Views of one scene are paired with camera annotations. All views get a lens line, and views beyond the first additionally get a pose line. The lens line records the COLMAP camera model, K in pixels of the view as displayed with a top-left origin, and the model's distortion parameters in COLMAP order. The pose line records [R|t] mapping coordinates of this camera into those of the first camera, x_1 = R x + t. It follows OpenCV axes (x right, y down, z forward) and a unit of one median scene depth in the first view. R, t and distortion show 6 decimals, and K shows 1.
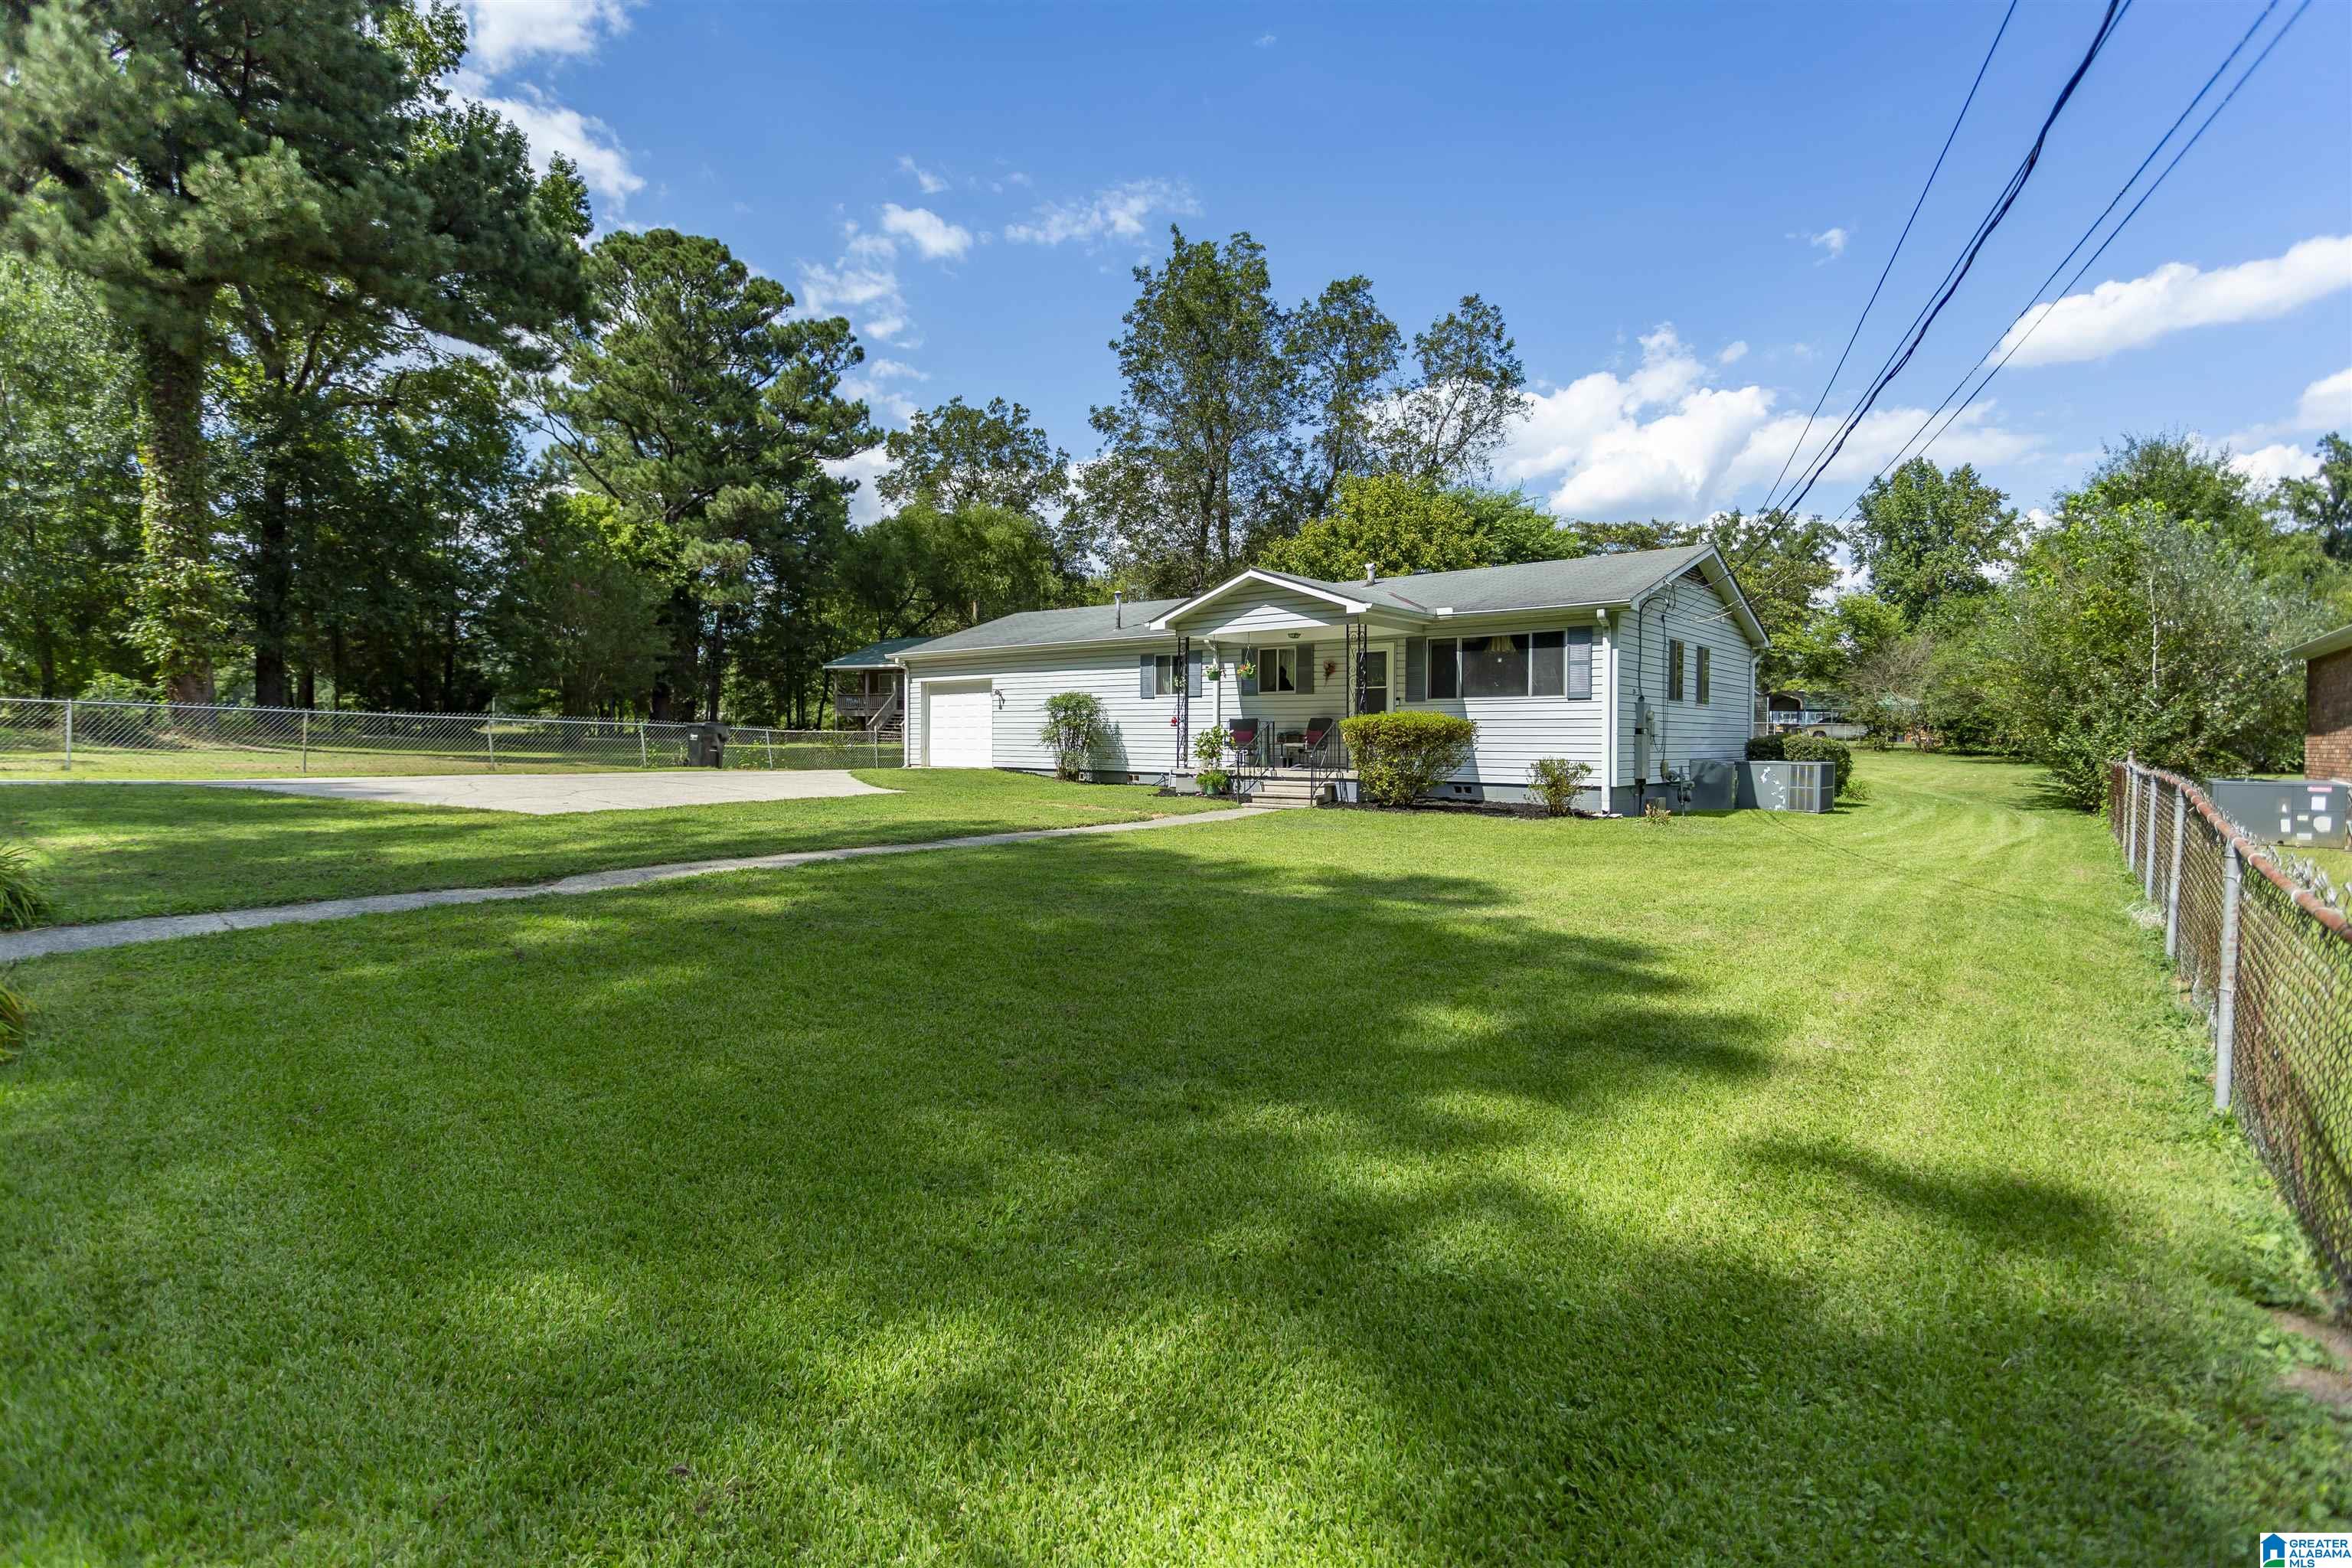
lens RADIAL K [[1103.9, 0, 1191.9], [0, 1103.9, 774.8], [0, 0, 1]] dist [0.003093, 0.001542]
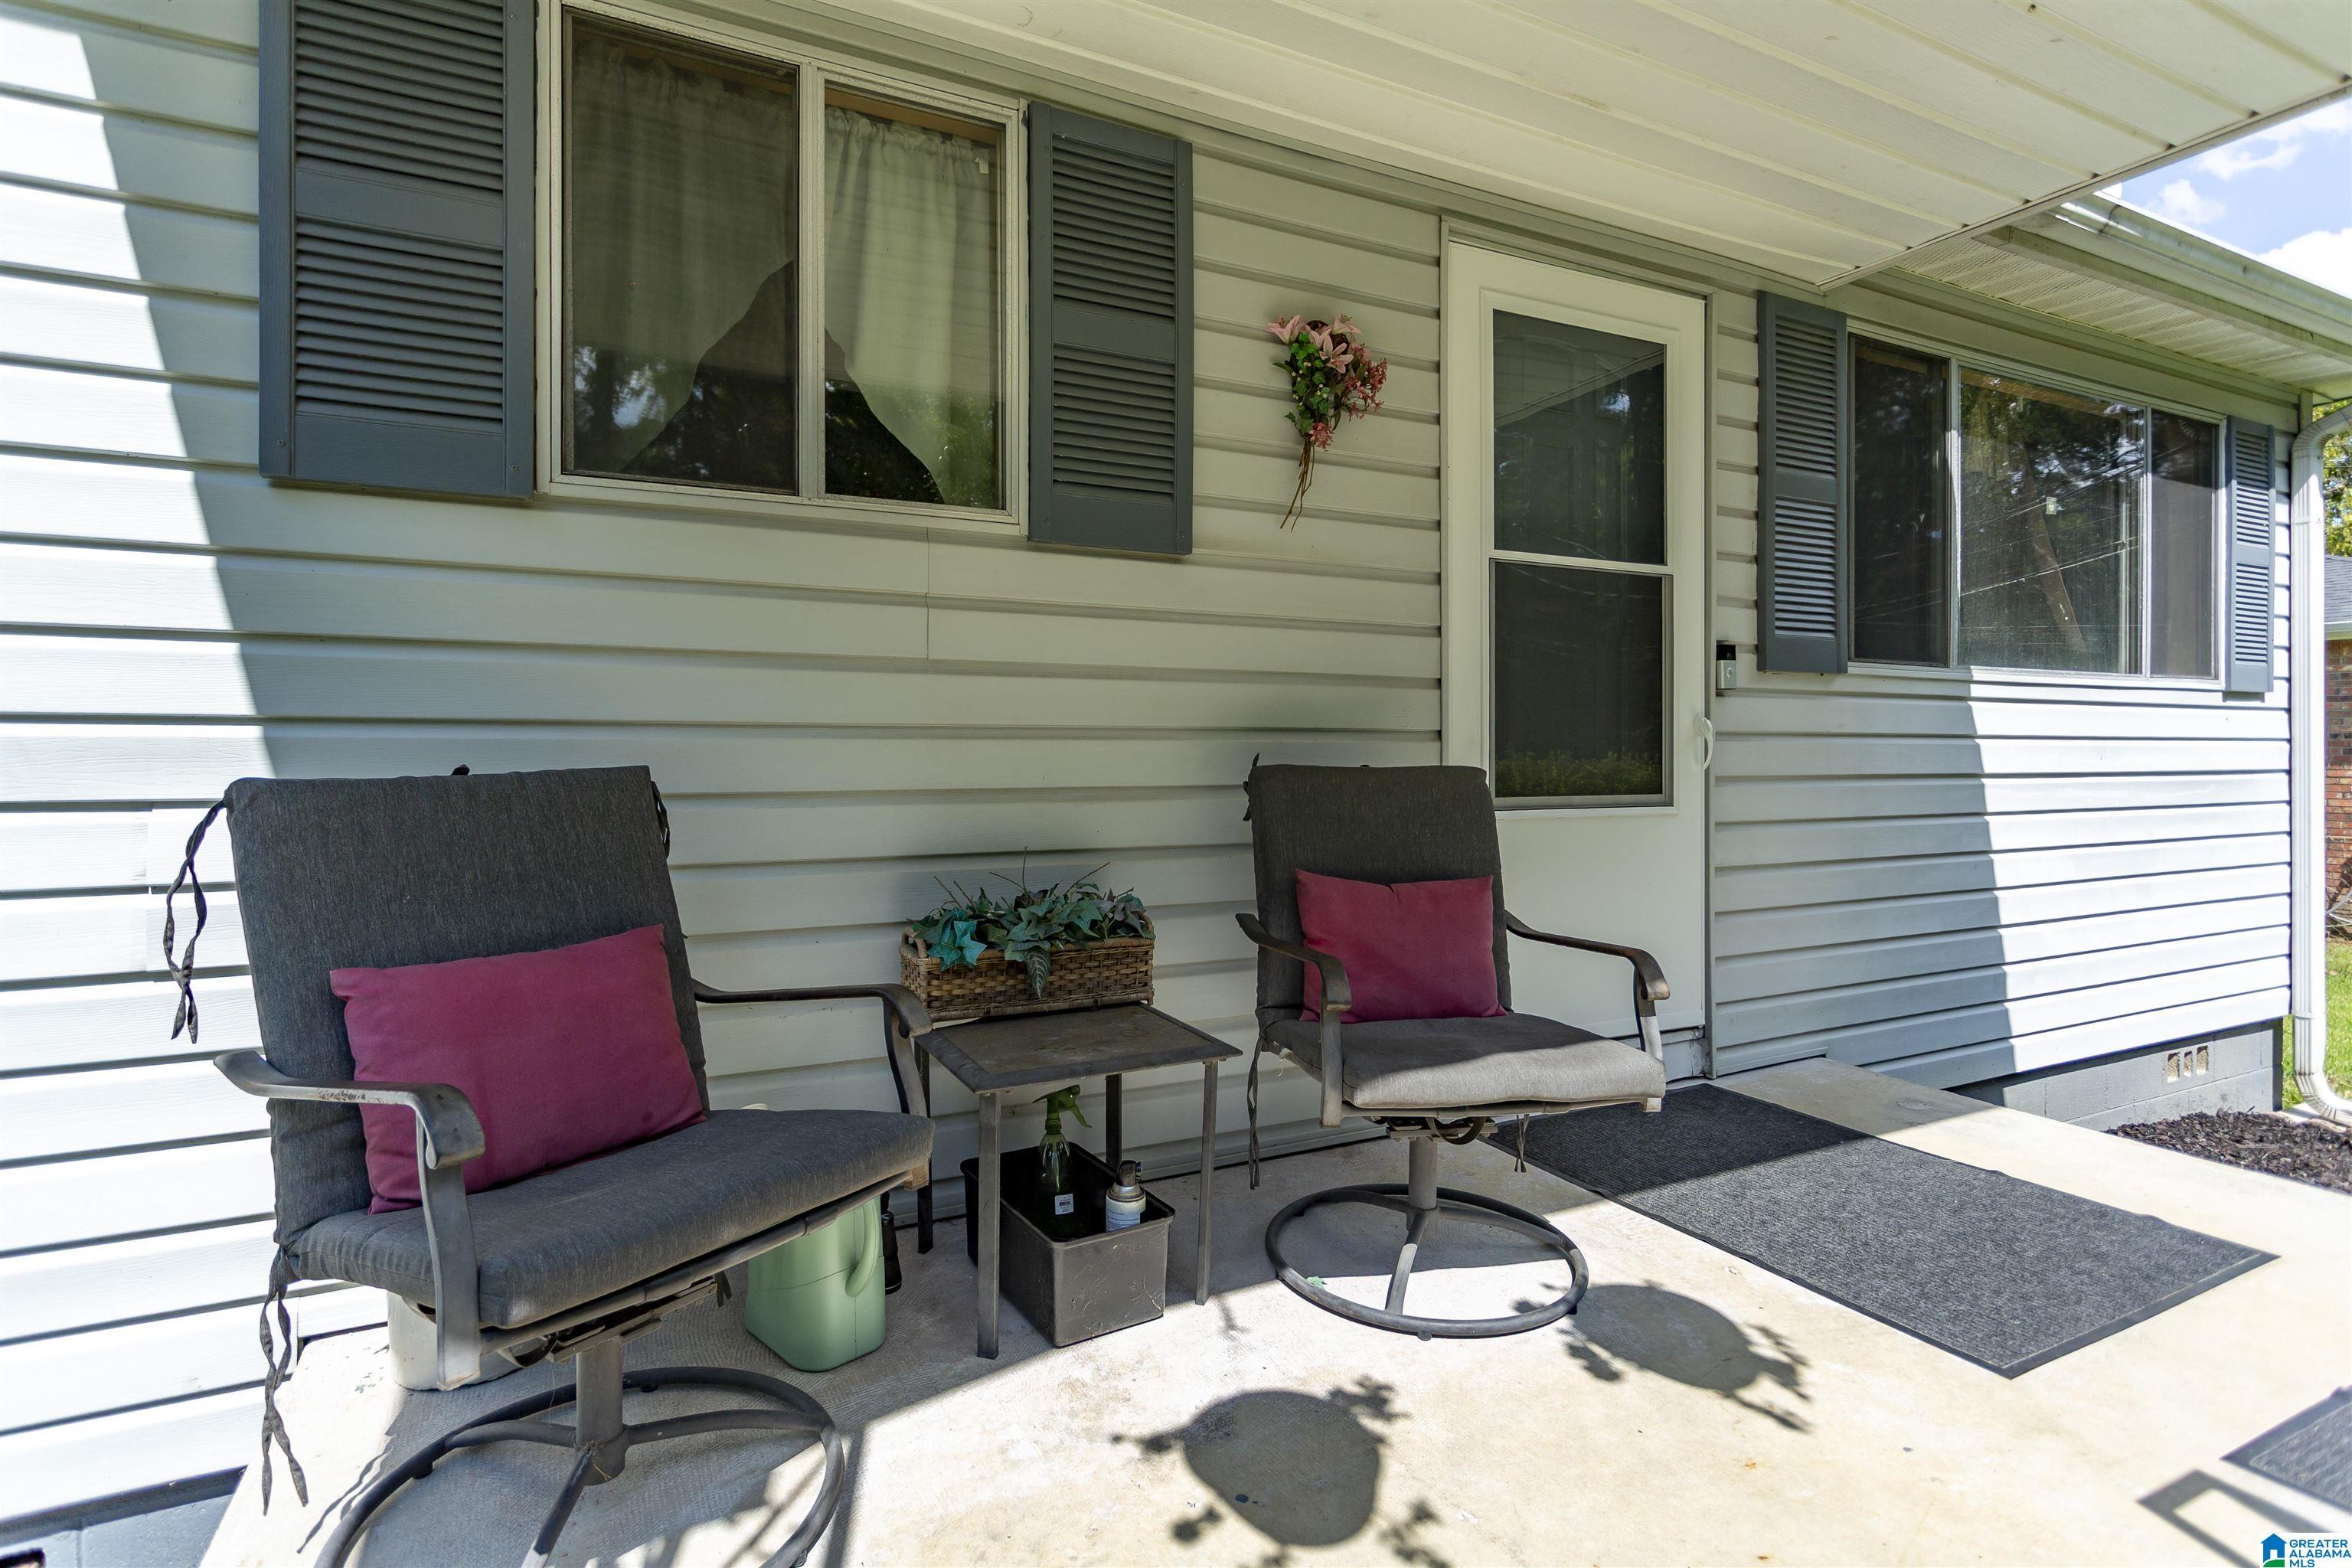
lens RADIAL K [[1103.9, 0, 1139.0], [0, 1103.9, 771.4], [0, 0, 1]] dist [0.003093, 0.001542]
pose [[0.427023, -0.010351, 0.904181, -0.000695], [0.039309, 0.999202, -0.007126, -0.043738], [-0.903386, 0.038585, 0.427089, 0.836025]]
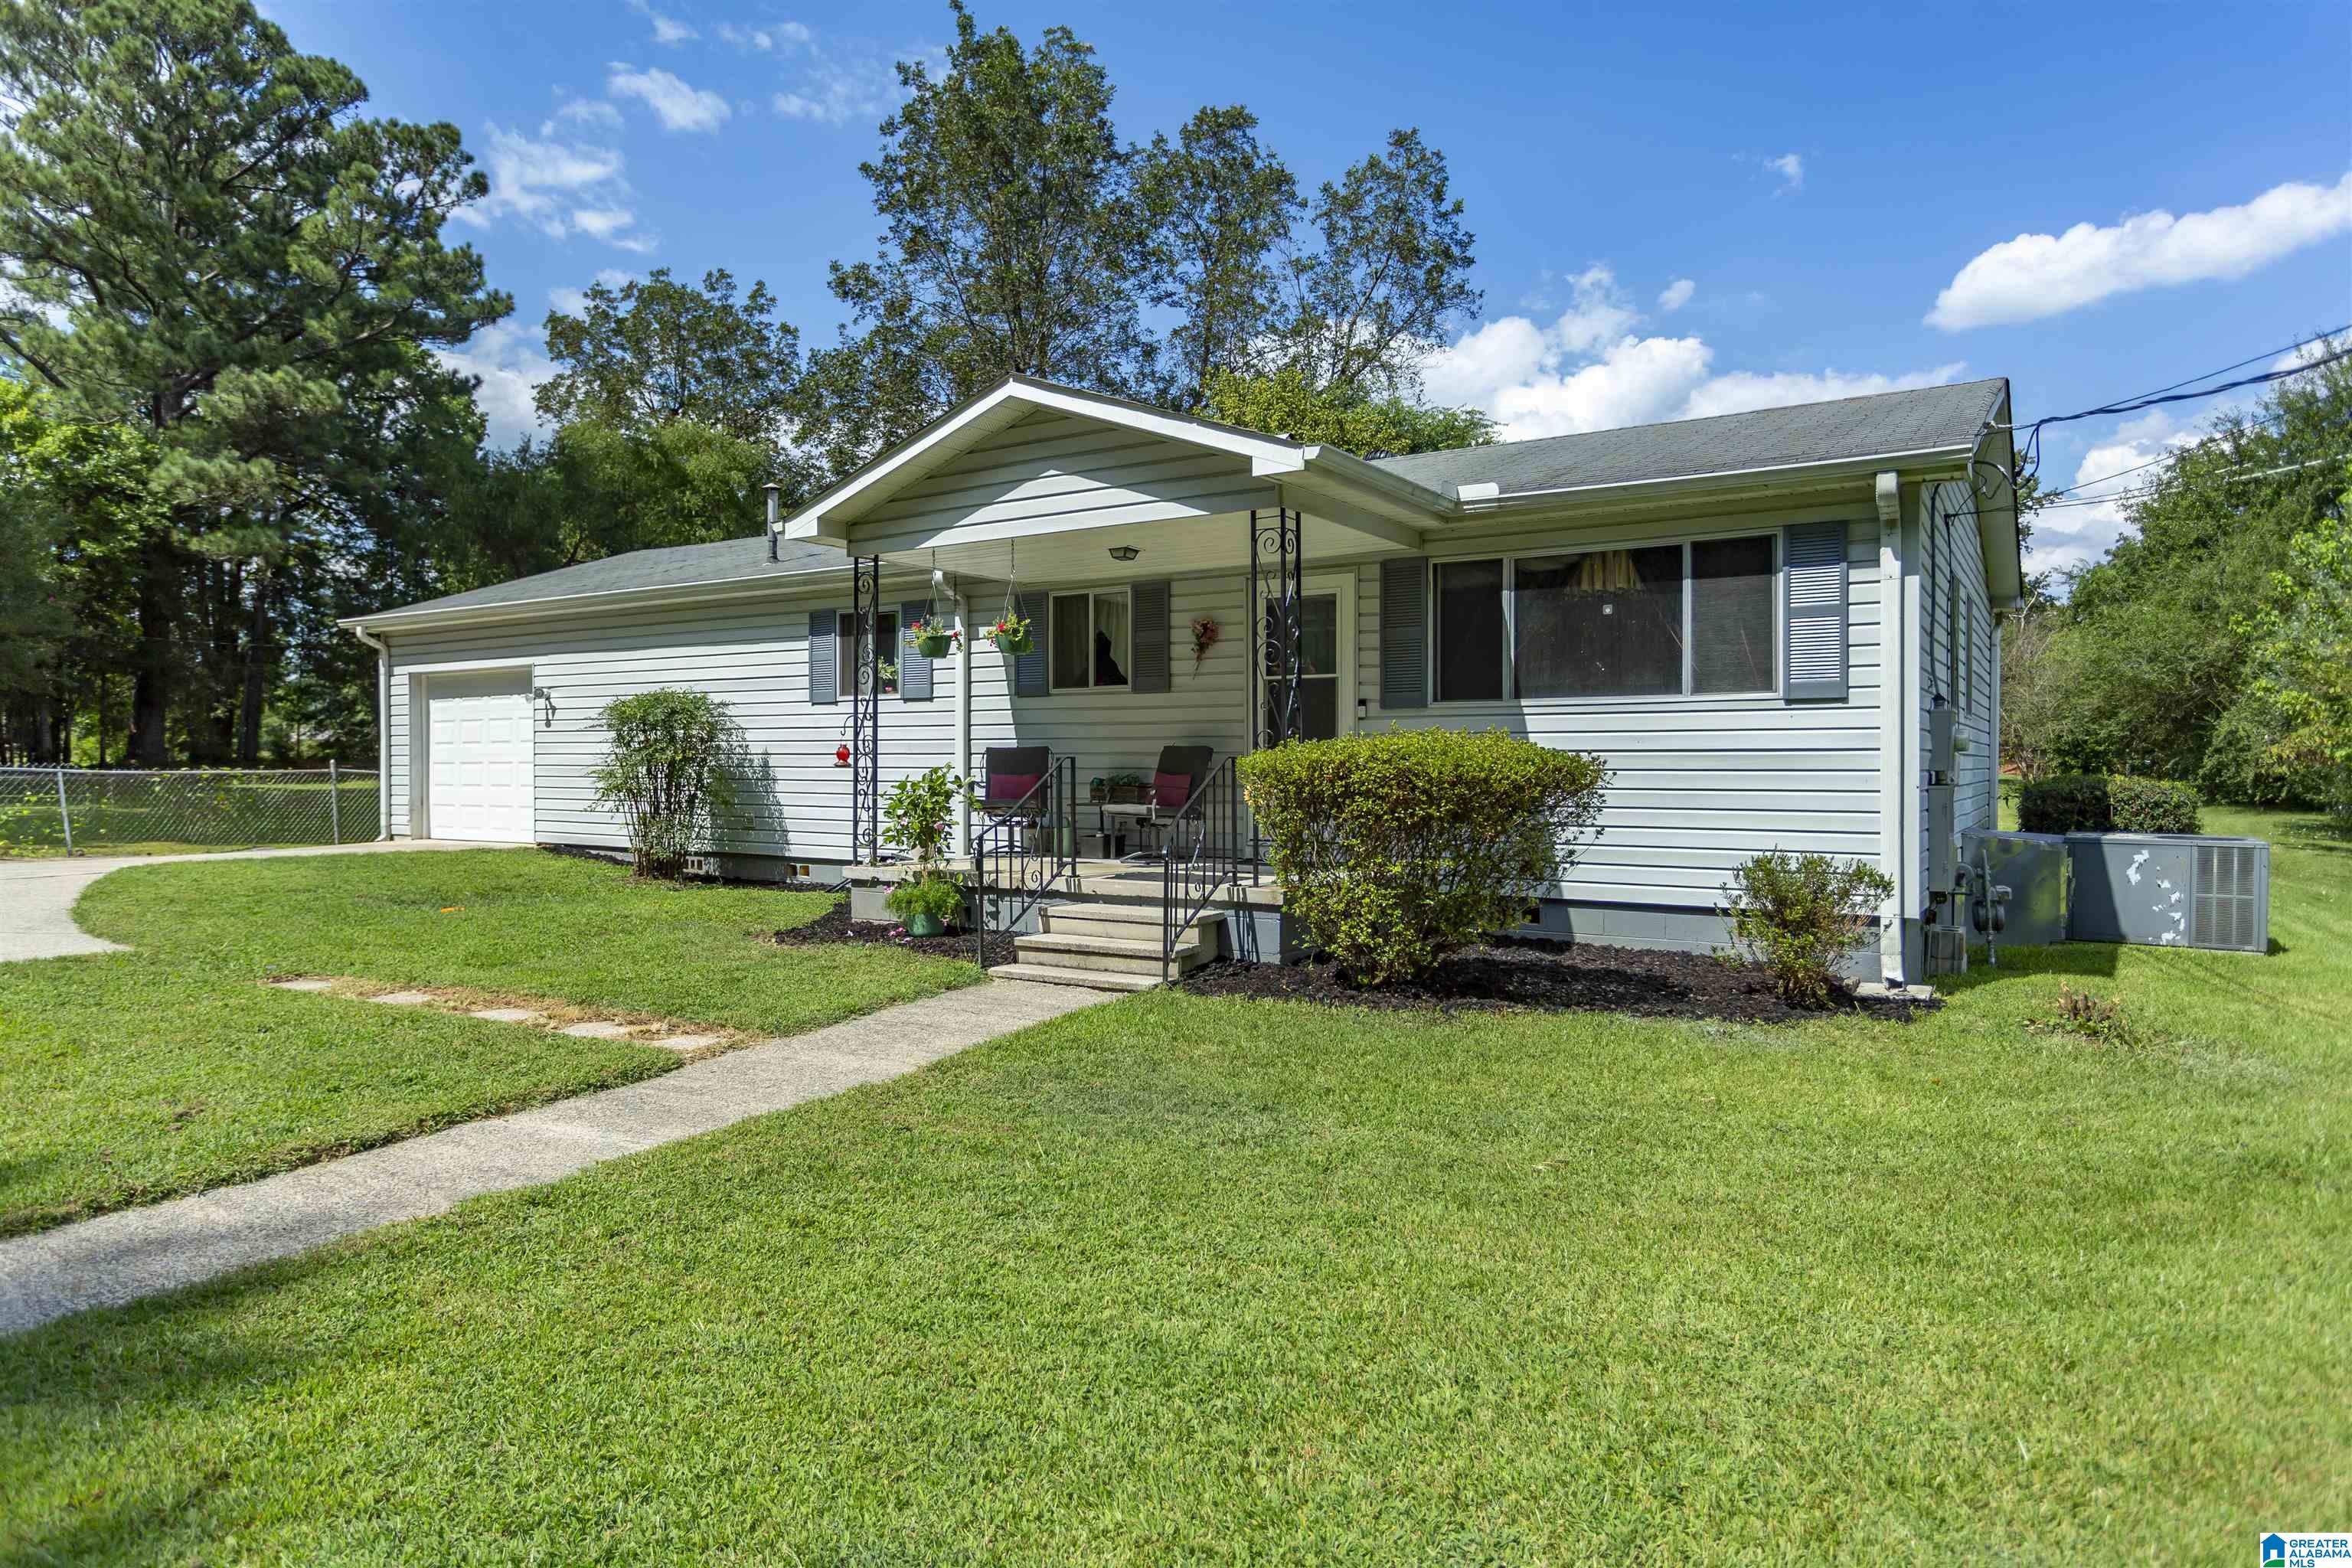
lens RADIAL K [[1381.4, 0, 1194.4], [0, 1381.4, 796.2], [0, 0, 1]] dist [-0.005662, -0.001020]
pose [[0.992609, -0.006796, 0.121165, 0.045044], [0.007851, 0.999935, -0.008239, -0.022983], [-0.121101, 0.009130, 0.992598, 0.387513]]
